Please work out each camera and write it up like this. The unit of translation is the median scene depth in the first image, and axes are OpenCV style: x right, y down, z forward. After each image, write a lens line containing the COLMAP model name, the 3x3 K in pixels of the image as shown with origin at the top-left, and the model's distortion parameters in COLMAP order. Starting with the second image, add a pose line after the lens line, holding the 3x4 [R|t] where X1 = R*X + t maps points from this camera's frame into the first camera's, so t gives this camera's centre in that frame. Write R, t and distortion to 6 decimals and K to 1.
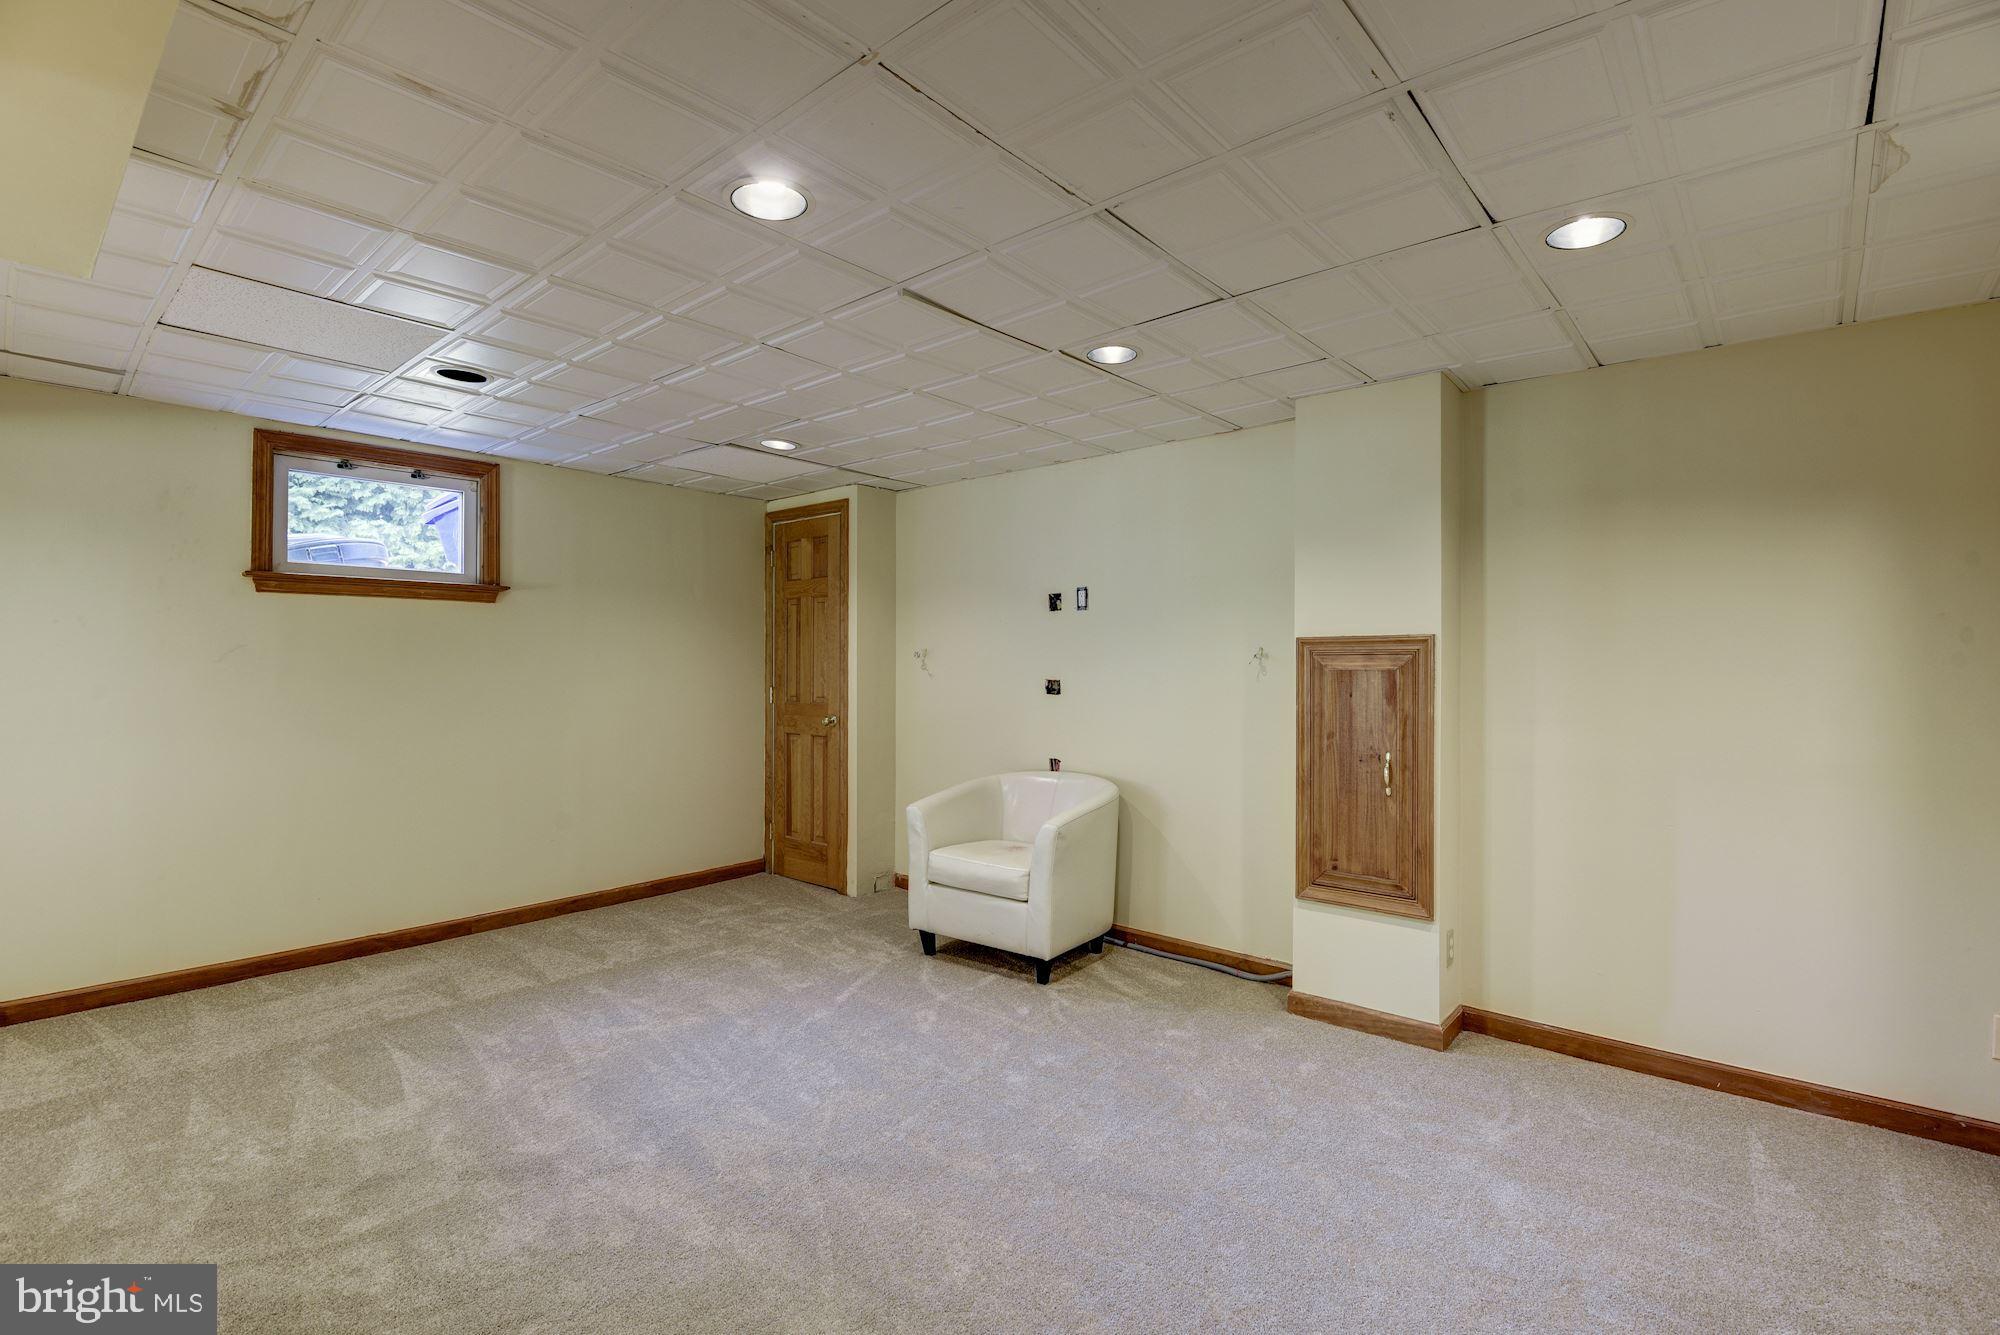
lens RADIAL K [[919.5, 0, 1004.2], [0, 919.5, 665.8], [0, 0, 1]] dist [-0.001481, -0.004037]
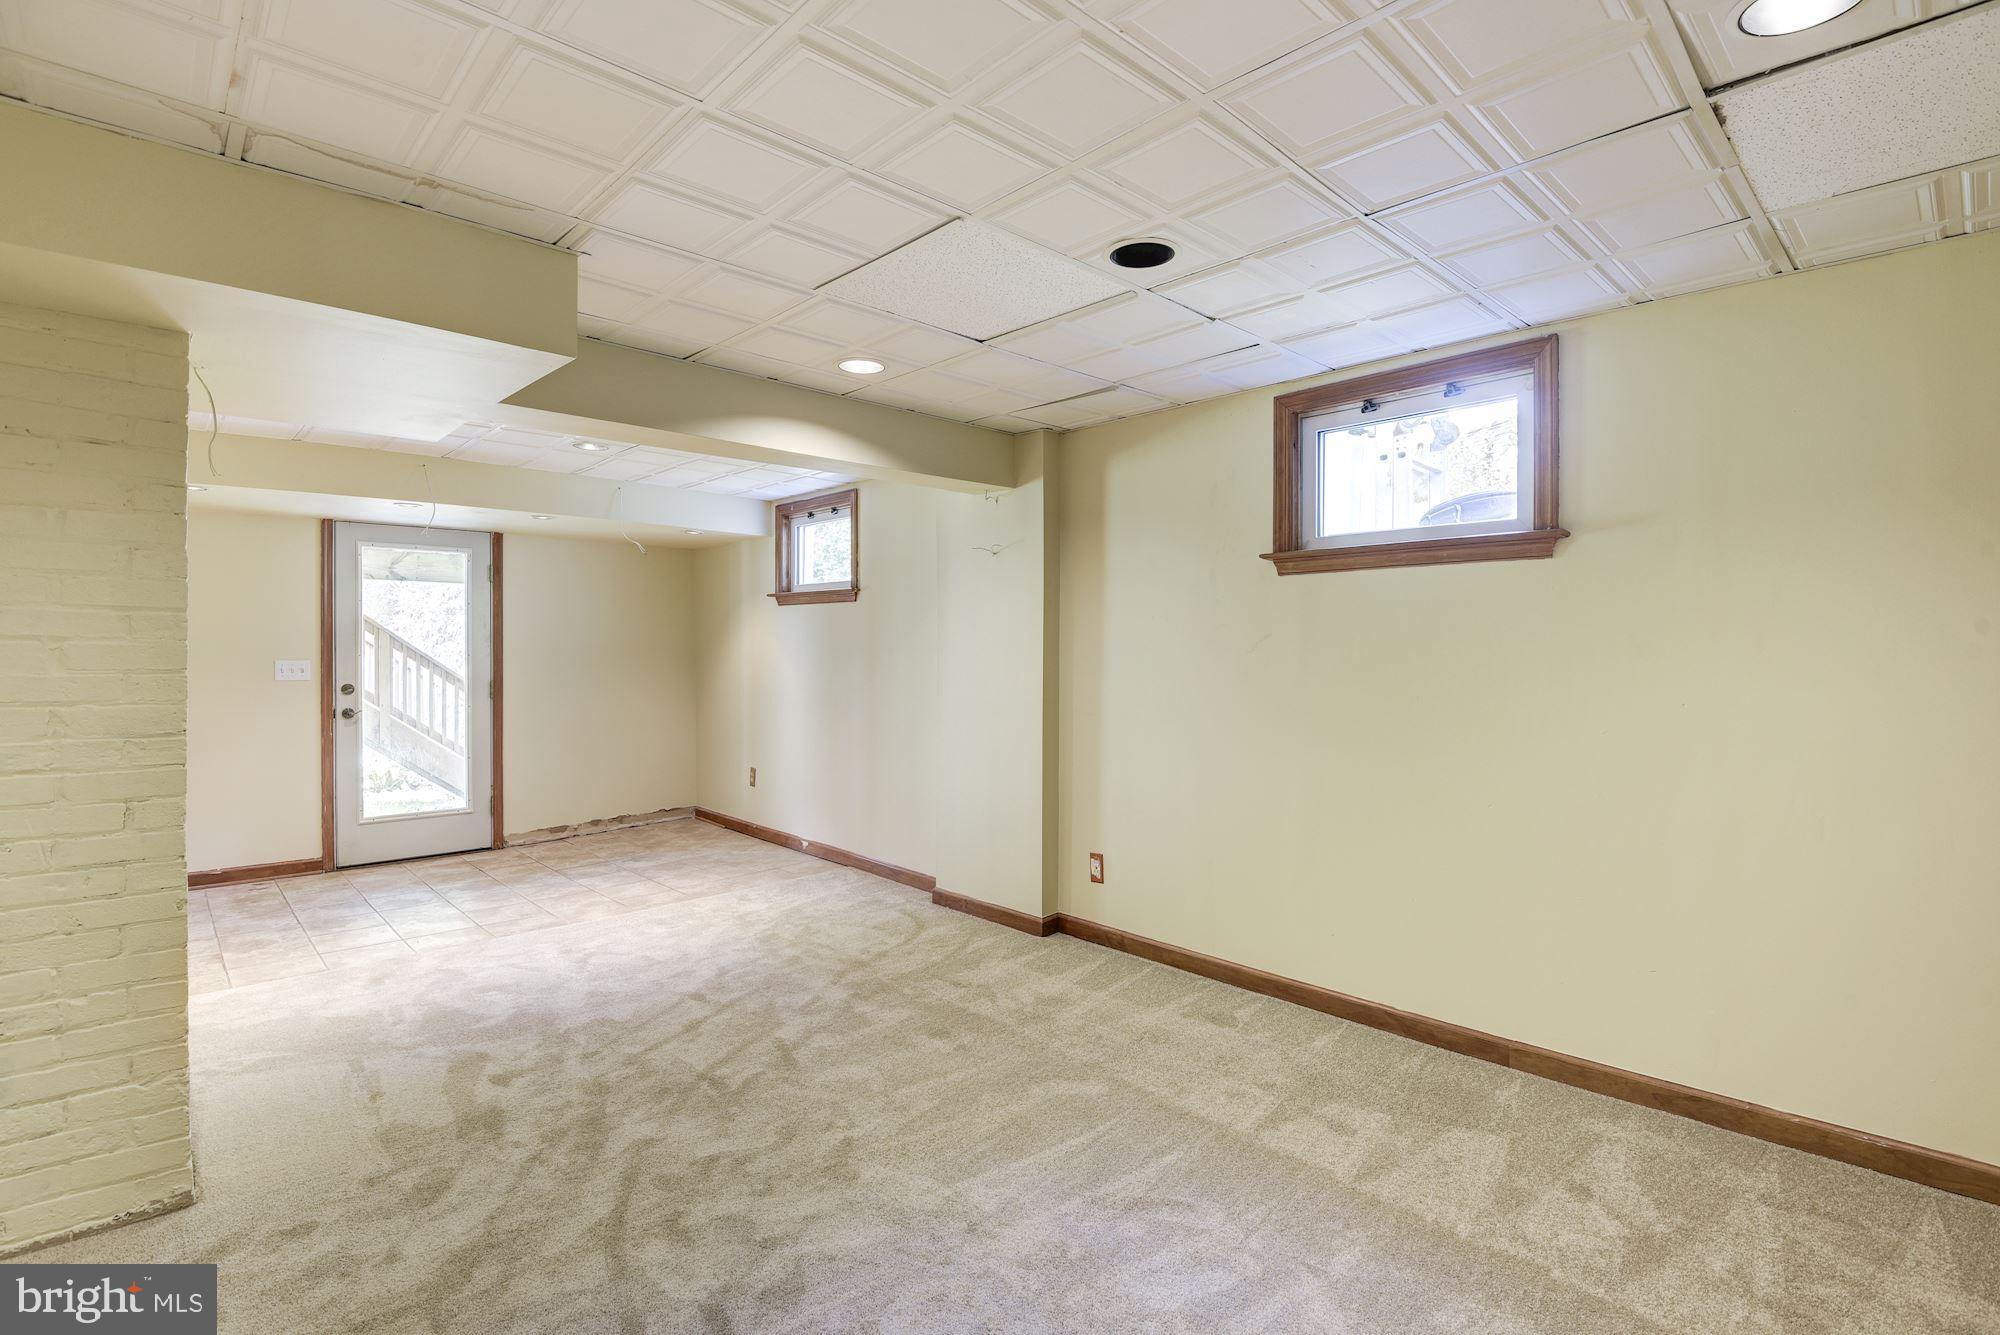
lens RADIAL K [[919.5, 0, 1004.7], [0, 919.5, 657.0], [0, 0, 1]] dist [-0.001481, -0.004037]
pose [[-0.085397, 0.006589, -0.996325, 0.117157], [-0.000811, 0.999977, 0.006682, -0.005525], [0.996347, 0.001379, -0.085390, 0.790606]]
